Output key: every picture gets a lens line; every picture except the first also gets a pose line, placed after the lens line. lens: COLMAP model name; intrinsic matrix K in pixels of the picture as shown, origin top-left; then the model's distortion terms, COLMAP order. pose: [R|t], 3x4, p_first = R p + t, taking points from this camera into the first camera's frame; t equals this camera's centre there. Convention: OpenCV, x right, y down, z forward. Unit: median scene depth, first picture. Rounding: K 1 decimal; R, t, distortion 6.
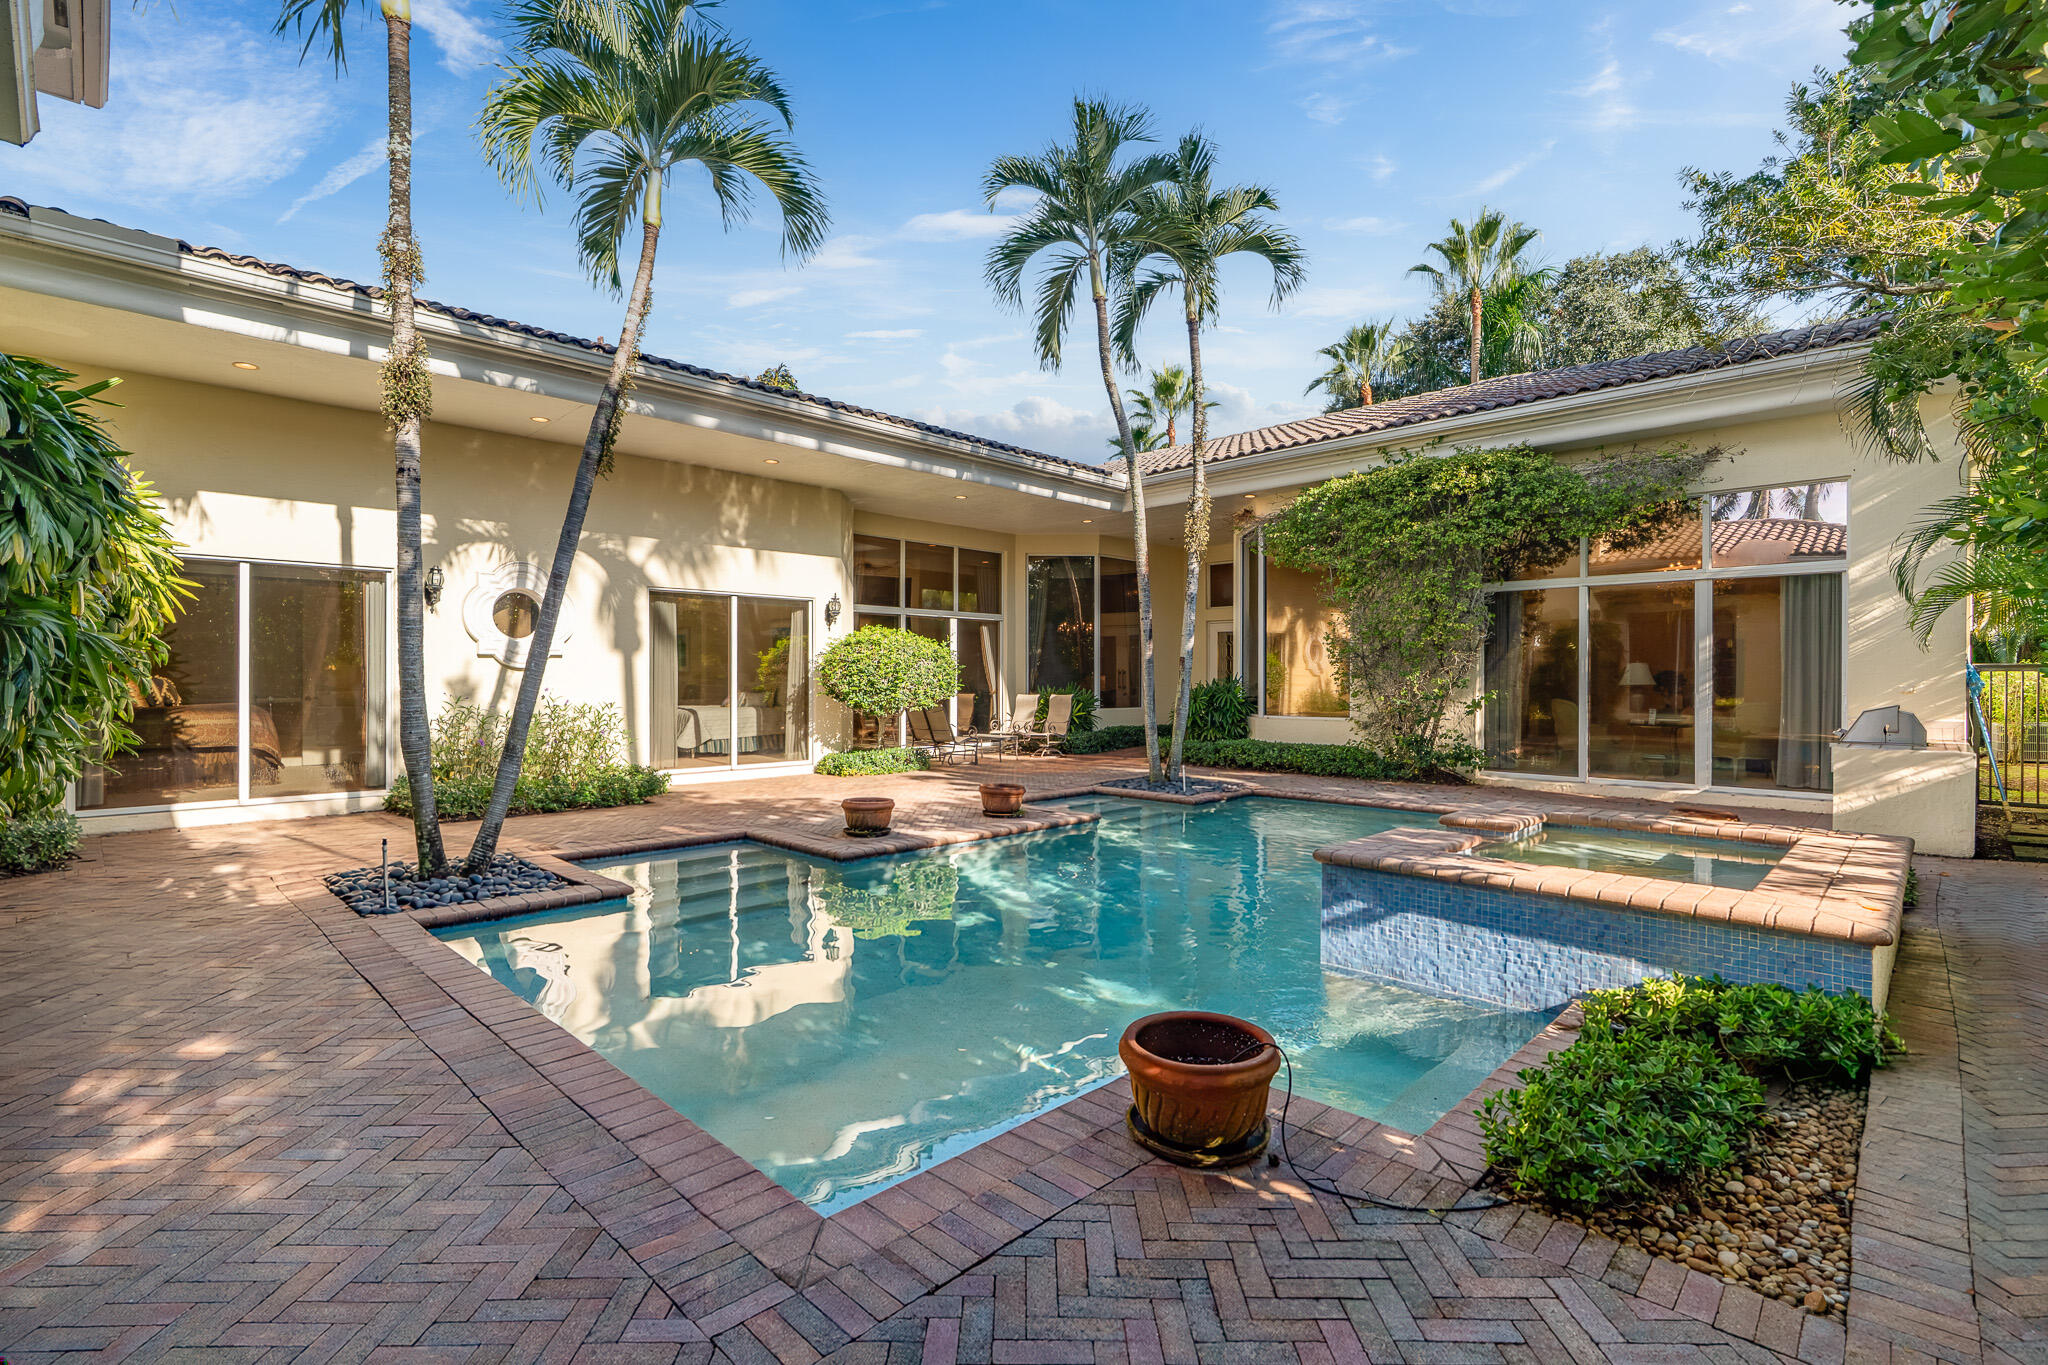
lens RADIAL K [[952.9, 0, 1015.2], [0, 952.9, 690.8], [0, 0, 1]] dist [-0.010143, 0.001070]
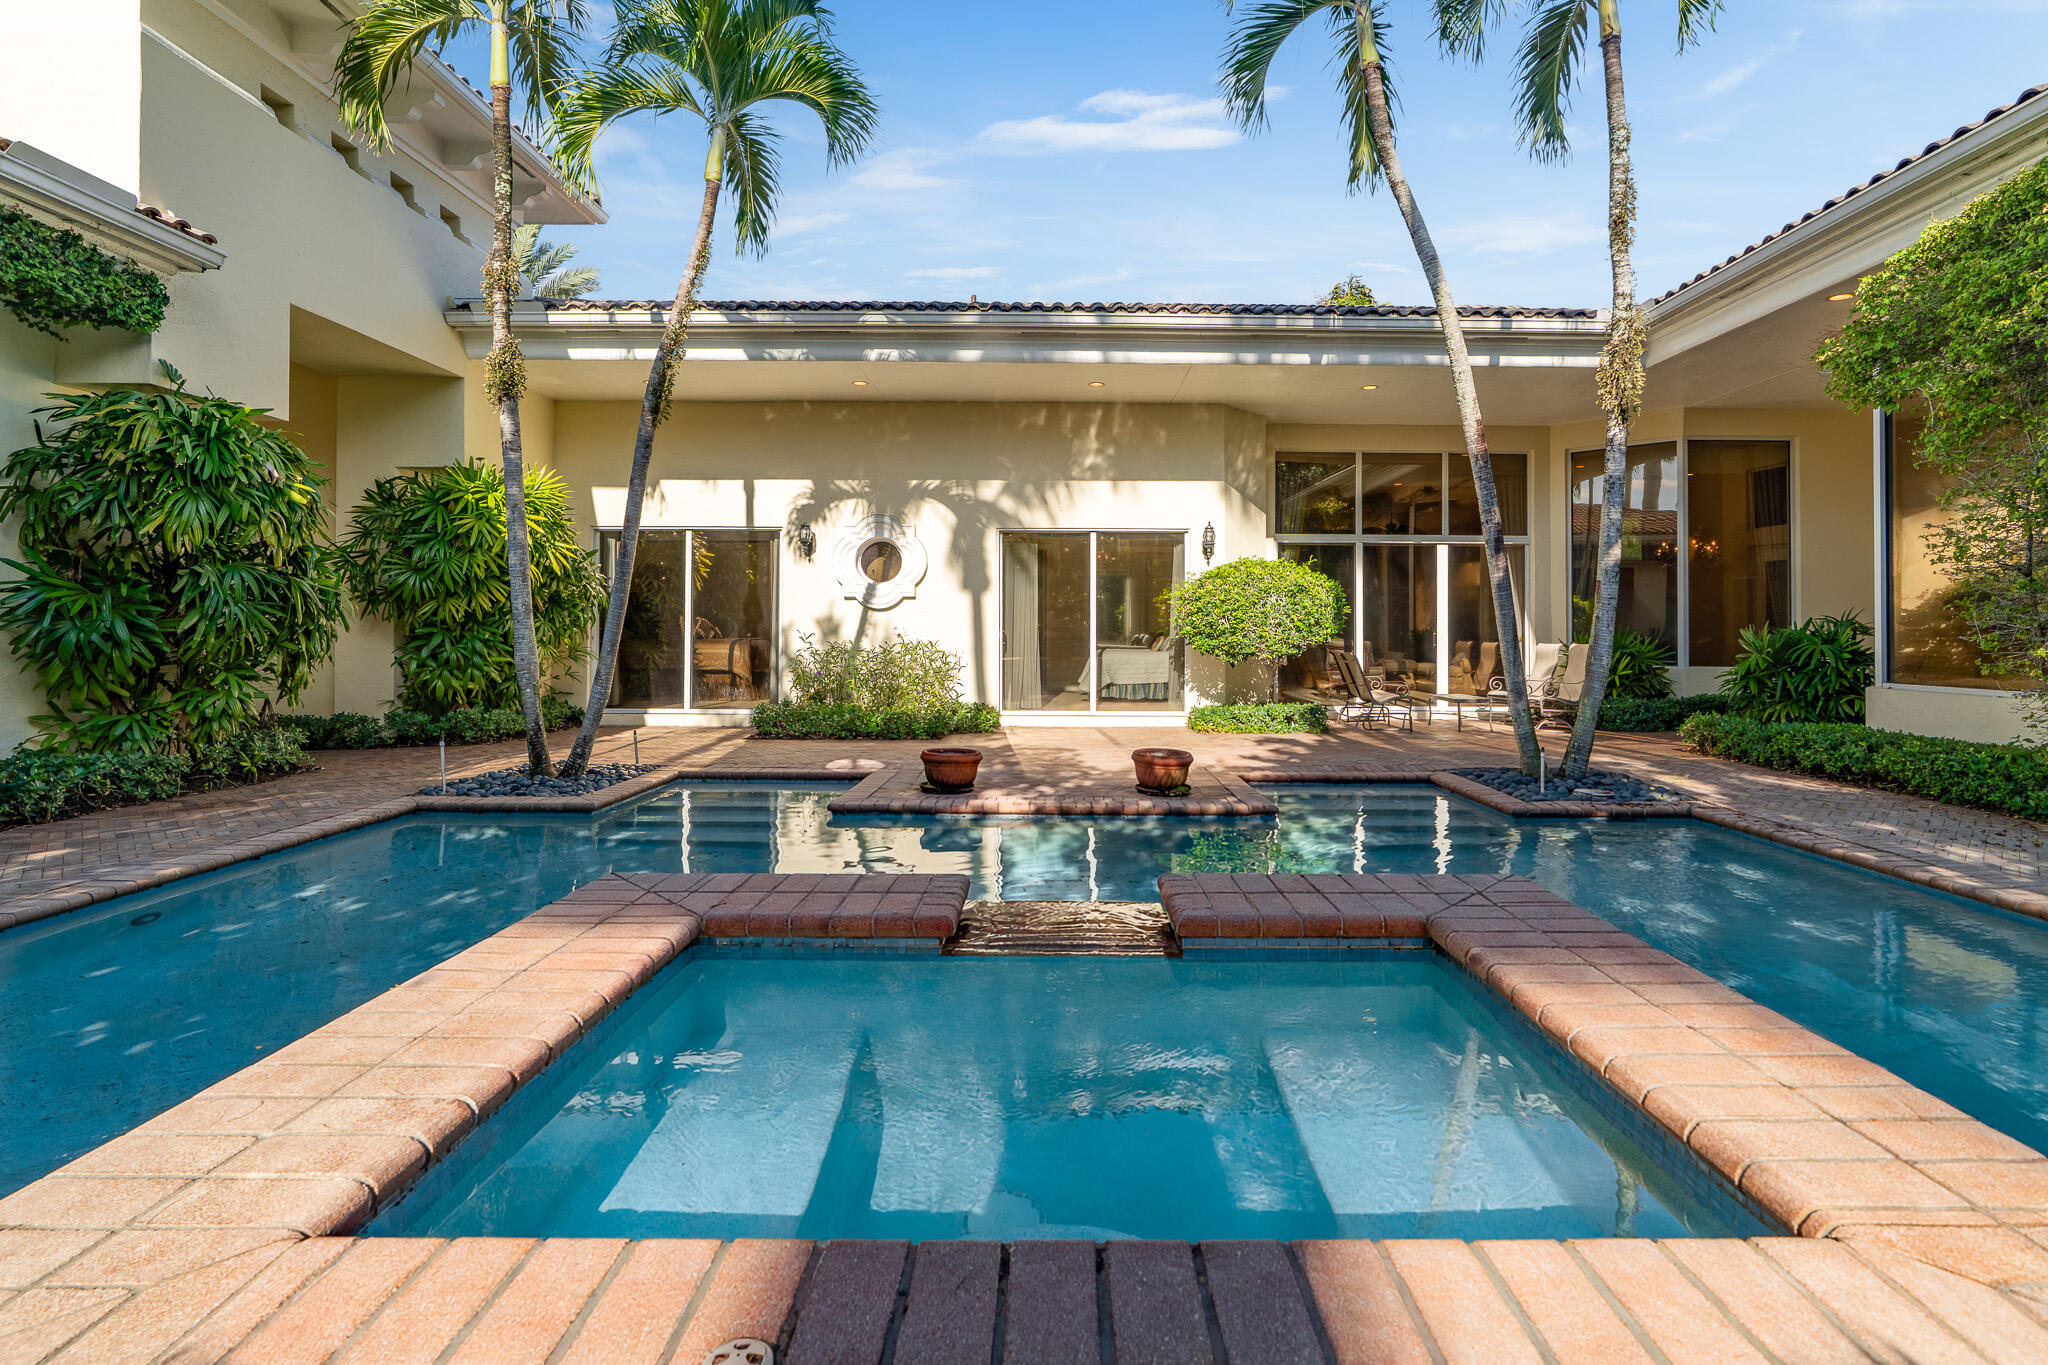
lens RADIAL K [[952.9, 0, 1044.6], [0, 952.9, 614.6], [0, 0, 1]] dist [-0.010143, 0.001070]
pose [[0.702366, -0.008937, -0.711760, 0.392763], [-0.014285, 0.999543, -0.026647, 0.009849], [0.711673, 0.028884, 0.701917, 0.338042]]
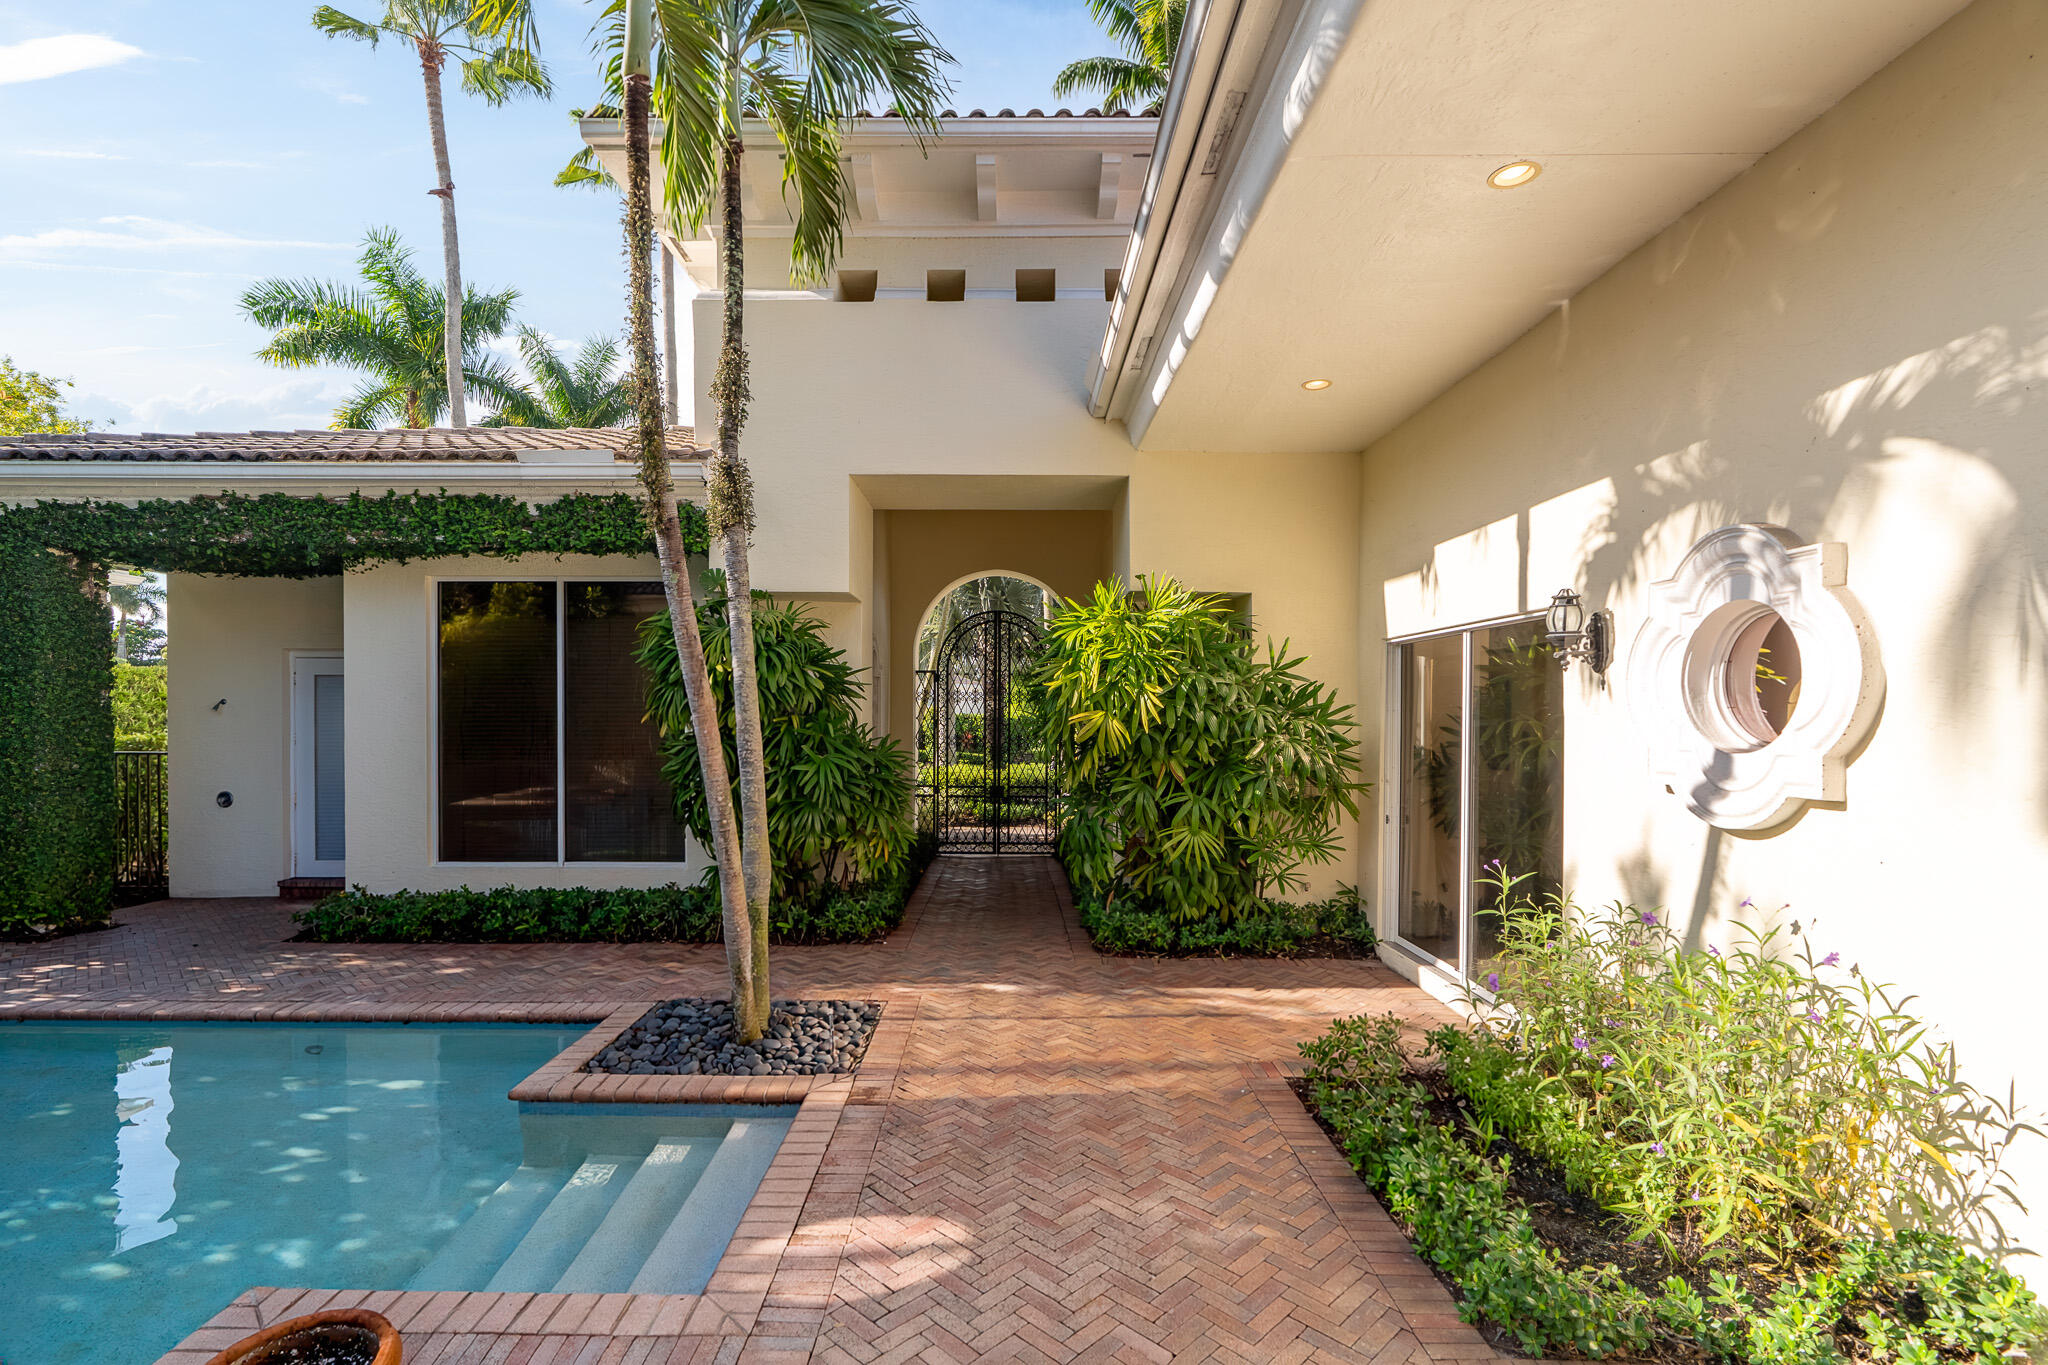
lens RADIAL K [[952.9, 0, 985.9], [0, 952.9, 711.2], [0, 0, 1]] dist [-0.010143, 0.001070]
pose [[-0.712614, -0.001619, -0.701555, -0.068280], [-0.015220, 0.999798, 0.013154, -0.066005], [0.701391, 0.020051, -0.712494, 1.003975]]
